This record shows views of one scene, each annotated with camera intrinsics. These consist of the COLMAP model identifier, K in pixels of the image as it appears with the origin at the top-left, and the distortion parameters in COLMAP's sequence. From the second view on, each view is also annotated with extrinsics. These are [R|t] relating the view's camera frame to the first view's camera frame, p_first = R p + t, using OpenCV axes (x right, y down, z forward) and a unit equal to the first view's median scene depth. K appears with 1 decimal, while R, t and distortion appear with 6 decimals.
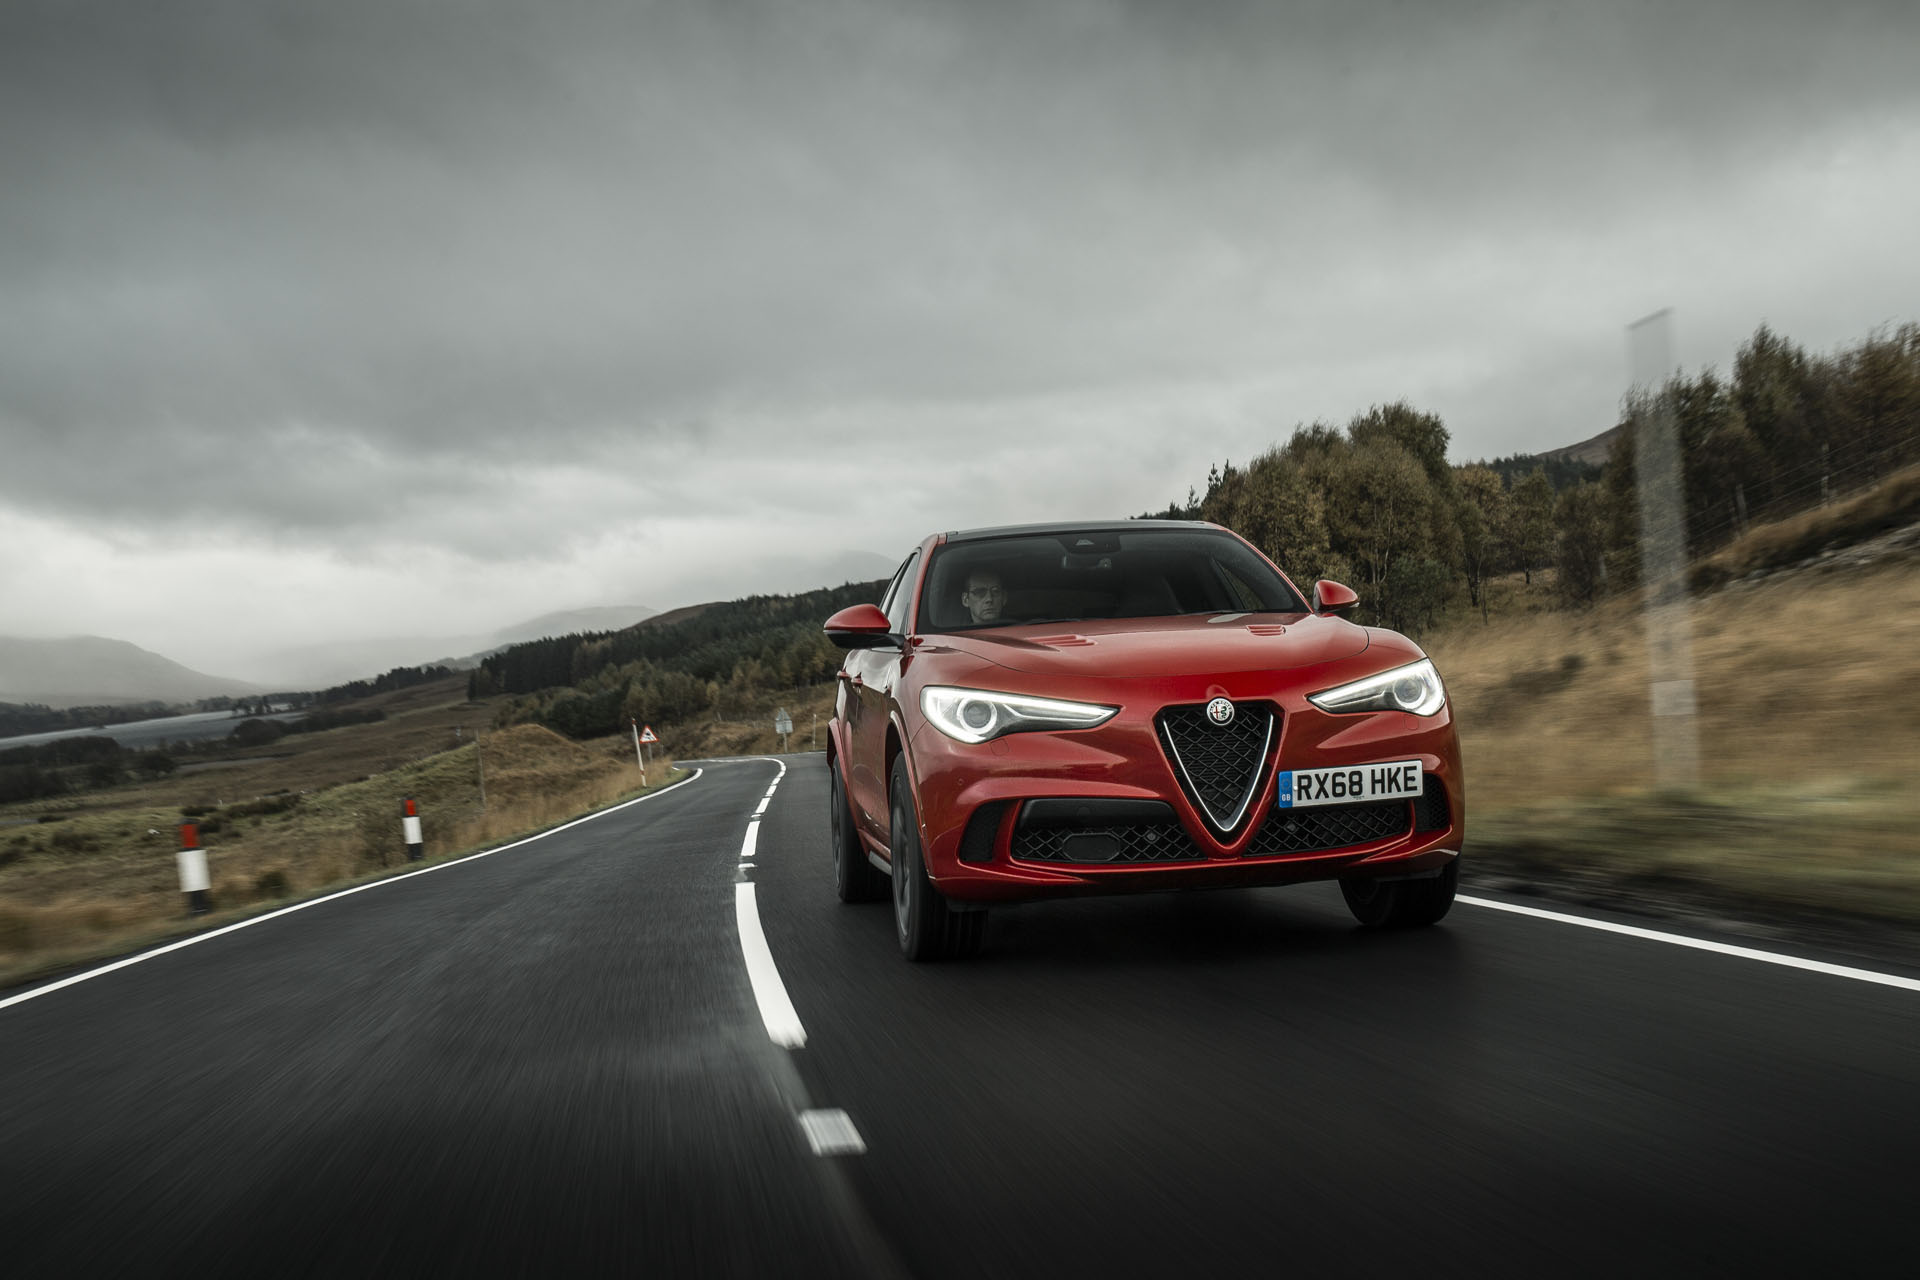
lens RADIAL K [[2119.6, 0, 956.1], [0, 2119.6, 659.2], [0, 0, 1]] dist [0.090410, 0.000000]
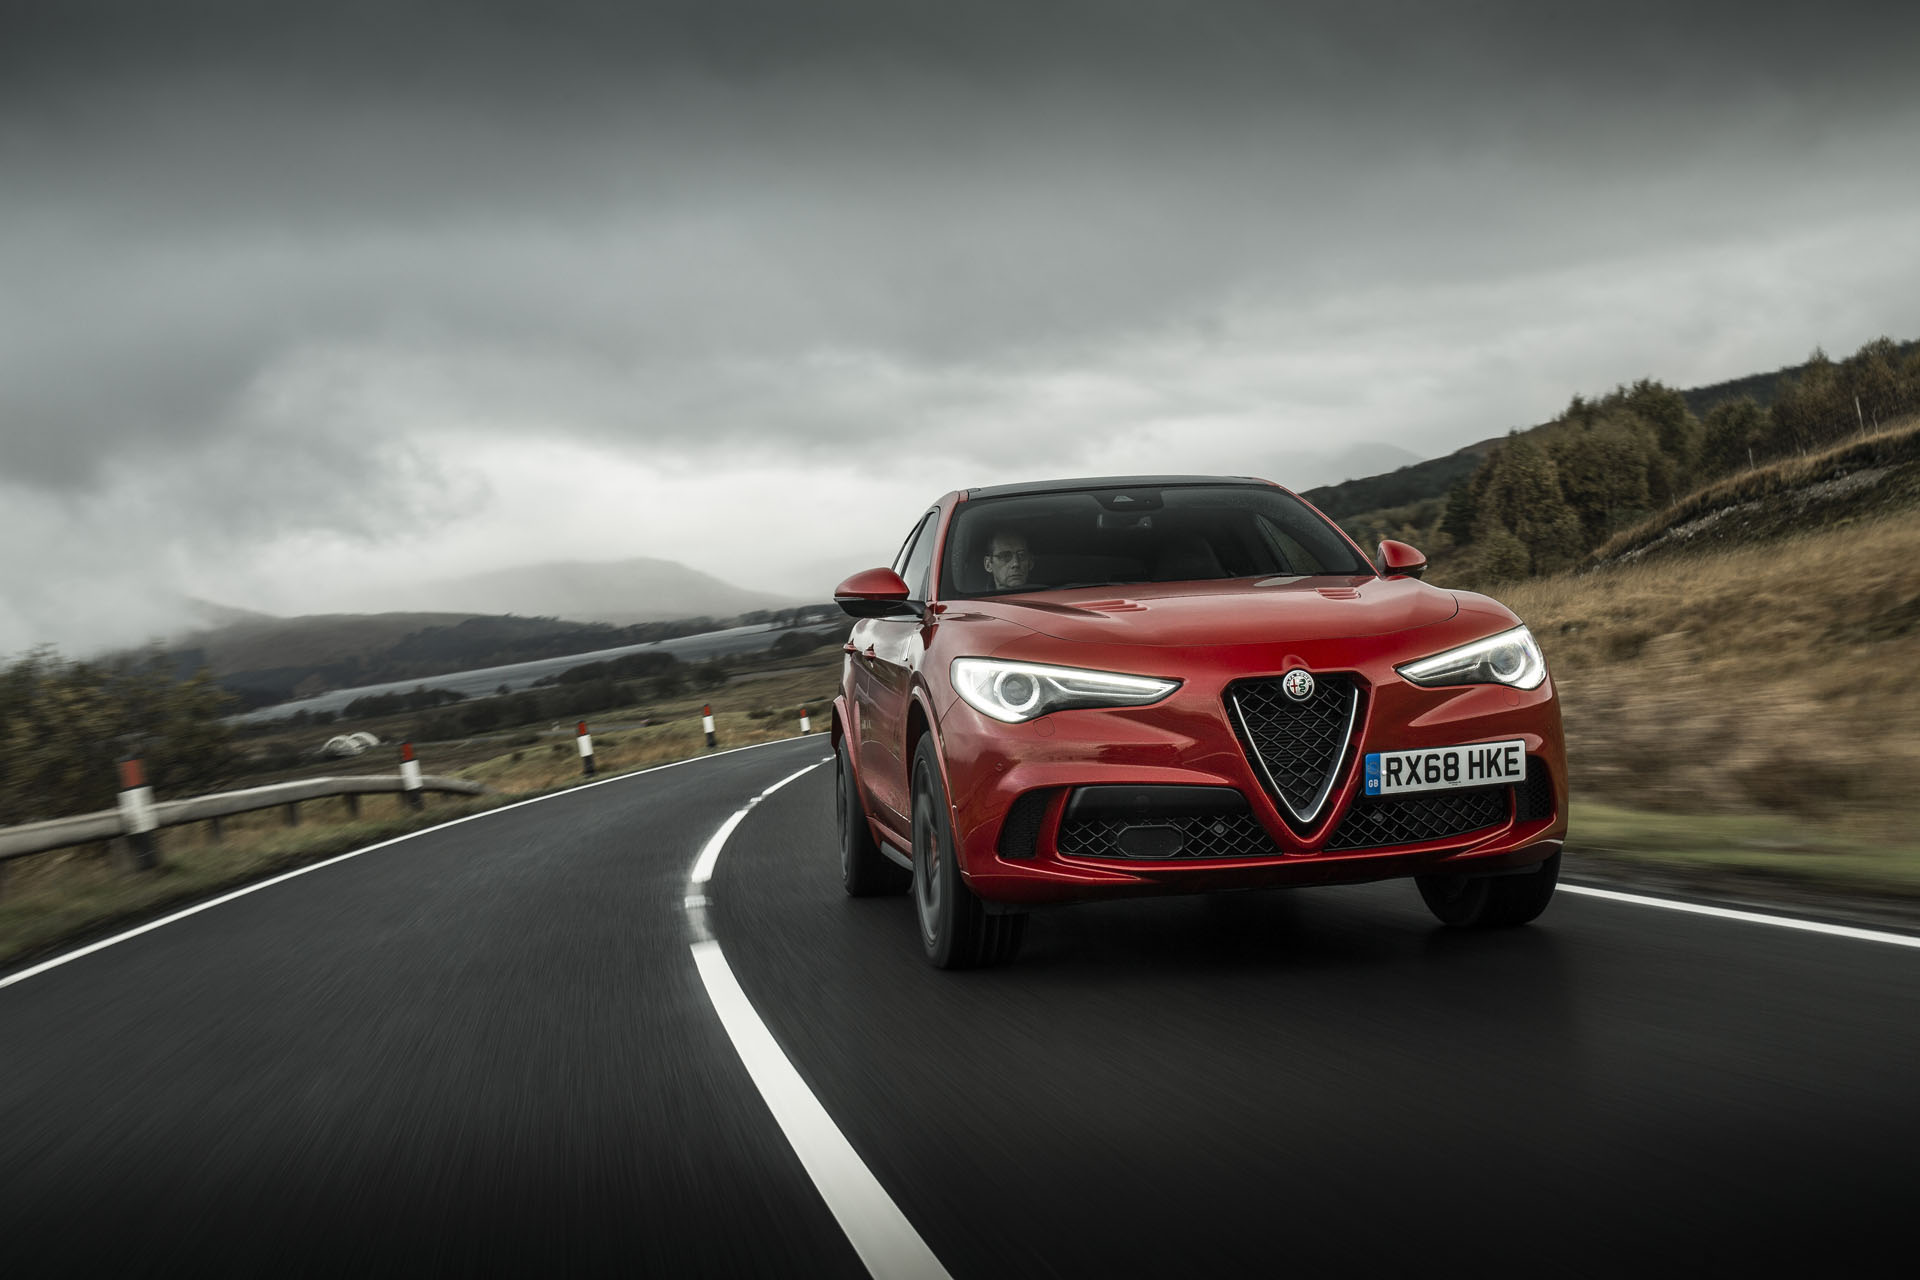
lens RADIAL K [[2119.6, 0, 974.6], [0, 2119.6, 644.9], [0, 0, 1]] dist [0.090410, 0.000000]
pose [[0.999834, -0.002840, 0.018009, -0.023521], [0.002781, 0.999991, 0.003347, 0.004686], [-0.018018, -0.003296, 0.999832, 0.127169]]
